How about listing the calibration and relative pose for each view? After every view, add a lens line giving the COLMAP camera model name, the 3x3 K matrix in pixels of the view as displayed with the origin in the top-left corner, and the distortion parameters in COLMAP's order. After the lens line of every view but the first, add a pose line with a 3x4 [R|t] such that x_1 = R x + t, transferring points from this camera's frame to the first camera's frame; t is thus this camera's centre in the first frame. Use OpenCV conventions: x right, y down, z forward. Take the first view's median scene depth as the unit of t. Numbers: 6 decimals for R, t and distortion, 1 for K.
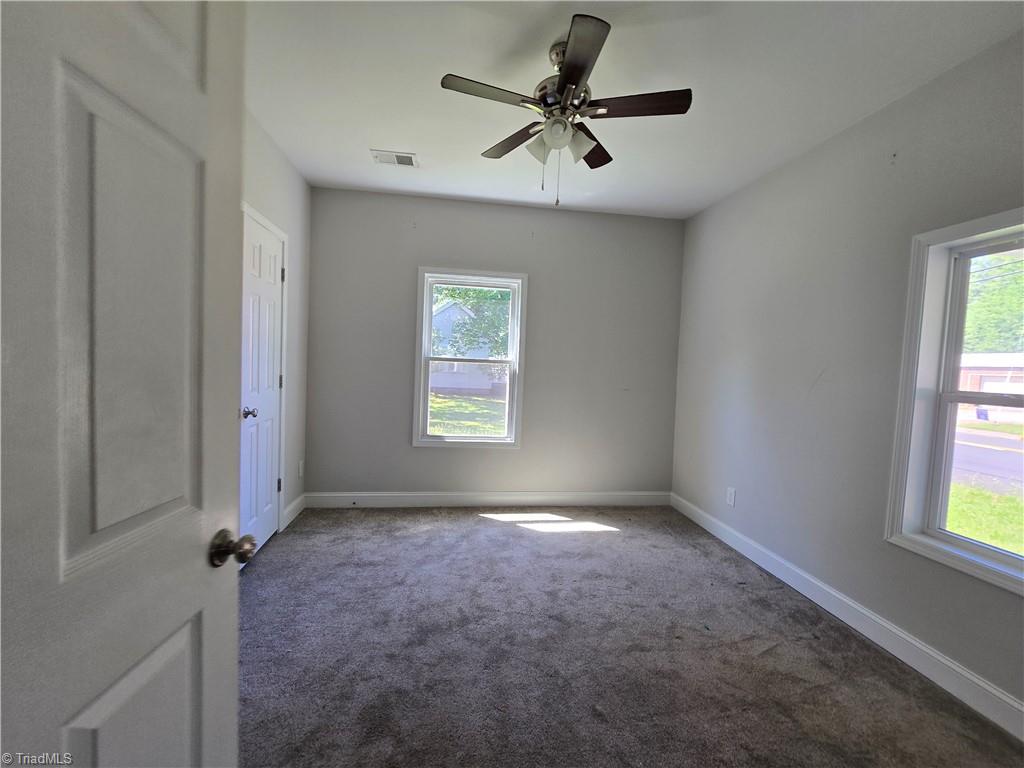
lens RADIAL K [[413.2, 0, 512.0], [0, 413.2, 384.0], [0, 0, 1]] dist [0.000734, 0.000091]
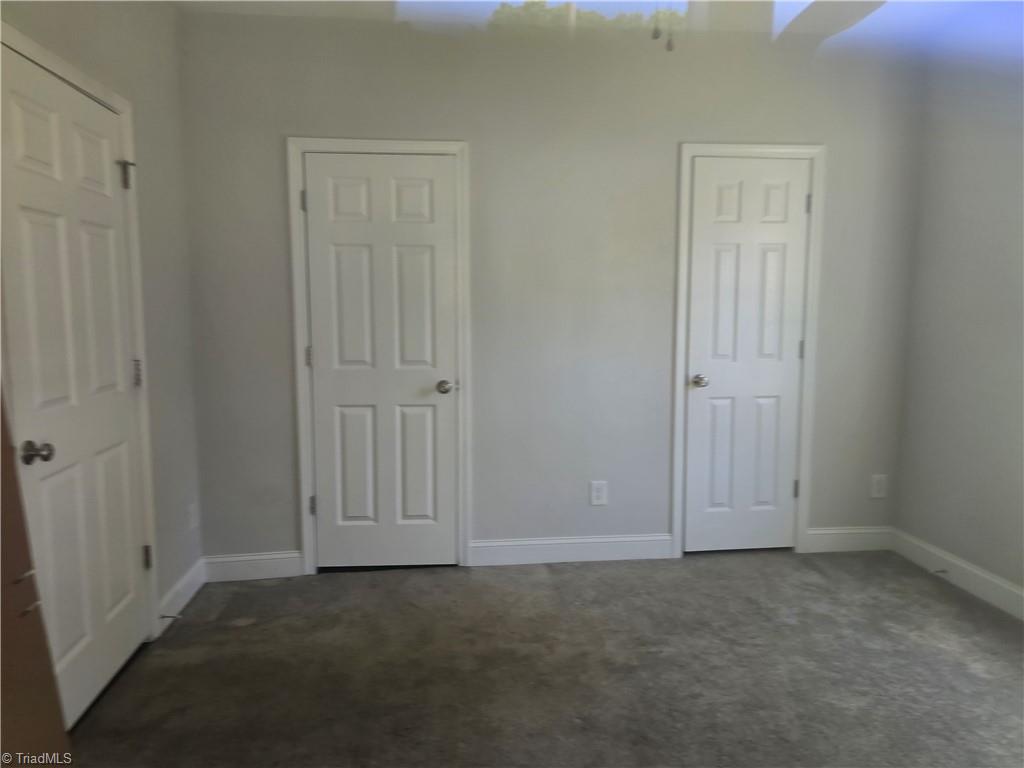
lens RADIAL K [[681.9, 0, 509.2], [0, 681.9, 370.6], [0, 0, 1]] dist [0.002392, 0.000378]
pose [[-0.022838, 0.051347, -0.998420, 0.682697], [-0.048484, 0.997448, 0.052406, -0.007448], [0.998563, 0.049604, -0.020290, 0.508726]]
